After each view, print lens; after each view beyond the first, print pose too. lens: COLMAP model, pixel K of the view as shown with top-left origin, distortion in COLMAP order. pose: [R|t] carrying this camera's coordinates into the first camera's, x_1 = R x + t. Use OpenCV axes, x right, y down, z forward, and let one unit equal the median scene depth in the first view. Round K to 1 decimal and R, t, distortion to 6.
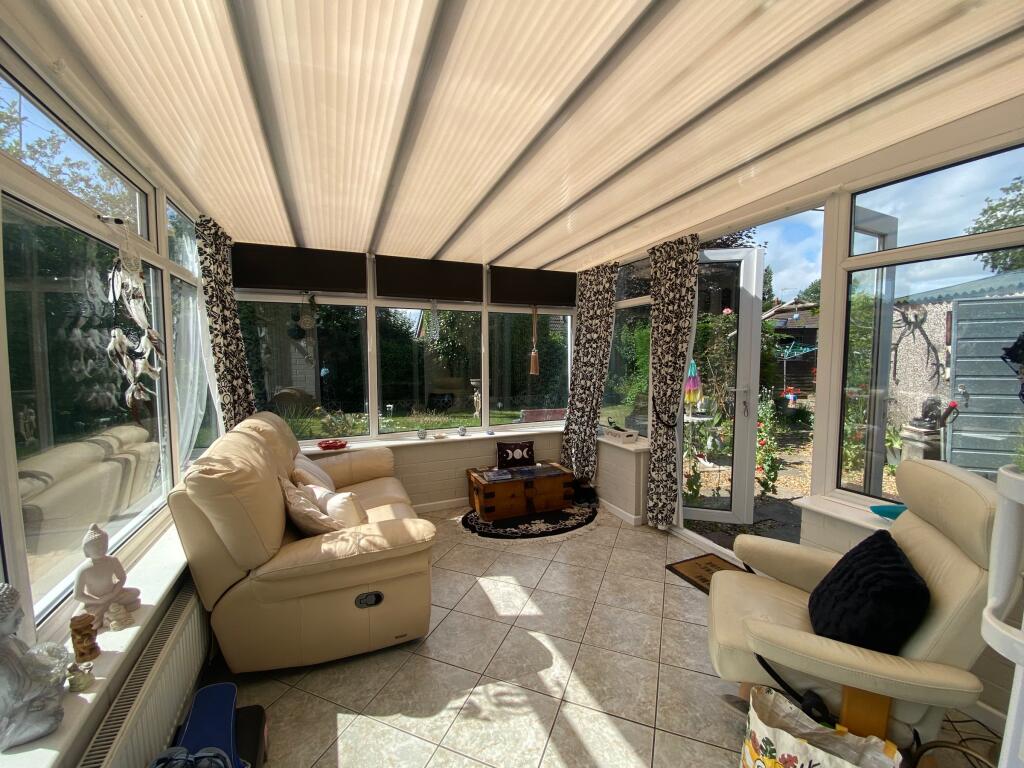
lens RADIAL K [[414.6, 0, 510.4], [0, 414.6, 382.5], [0, 0, 1]] dist [0.014529, -0.018510]
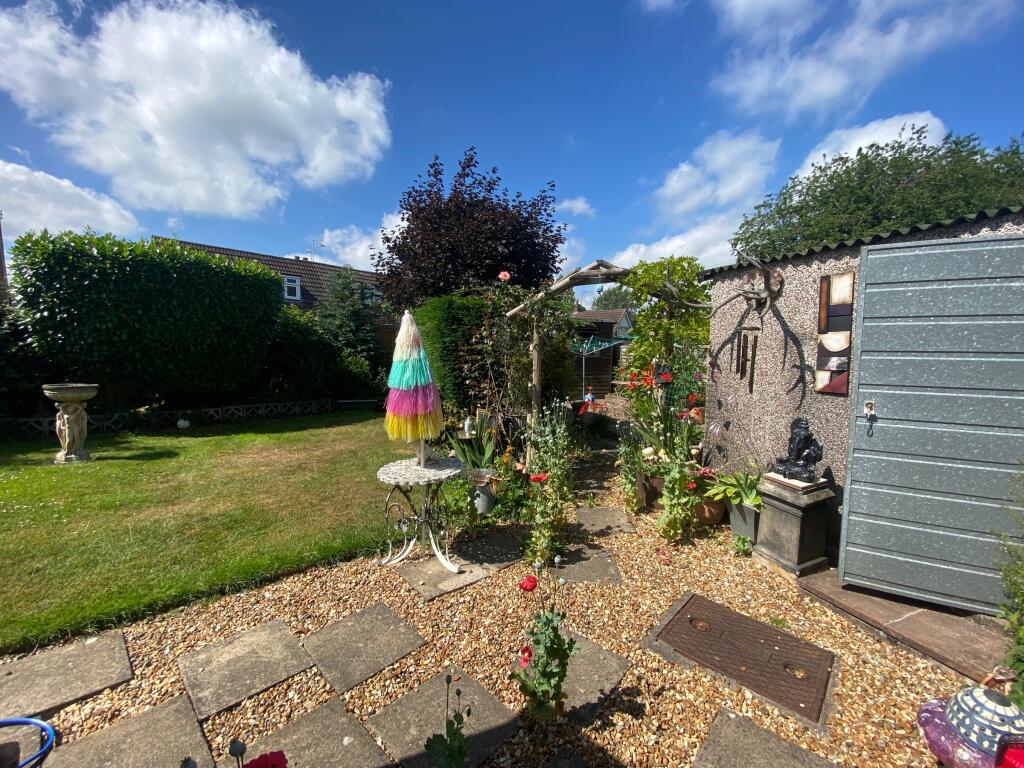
lens RADIAL K [[411.3, 0, 508.3], [0, 411.3, 381.7], [0, 0, 1]] dist [0.033123, -0.023510]
pose [[0.919880, -0.009085, 0.392096, 0.385326], [0.004697, 0.999915, 0.012147, -0.028464], [-0.392173, -0.009332, 0.919844, 0.585112]]
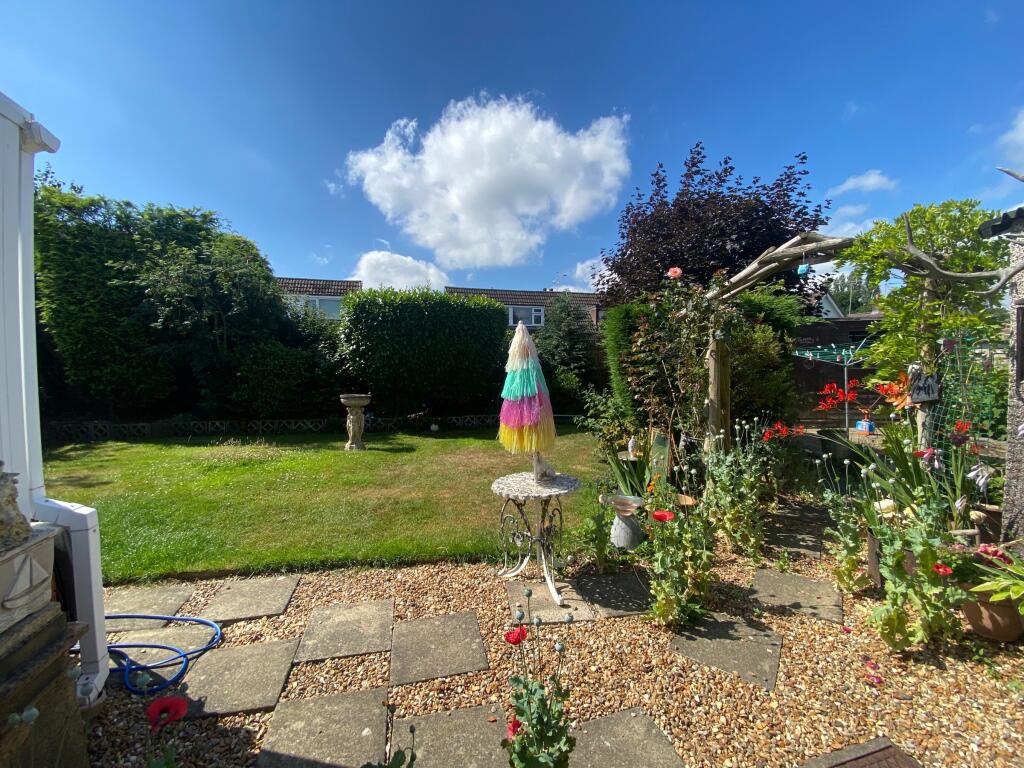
lens RADIAL K [[411.3, 0, 508.3], [0, 411.3, 381.7], [0, 0, 1]] dist [0.033123, -0.023510]
pose [[0.986114, 0.002772, -0.166048, 0.546443], [-0.008285, 0.999437, -0.032519, -0.019097], [0.165865, 0.033443, 0.985581, 0.606365]]
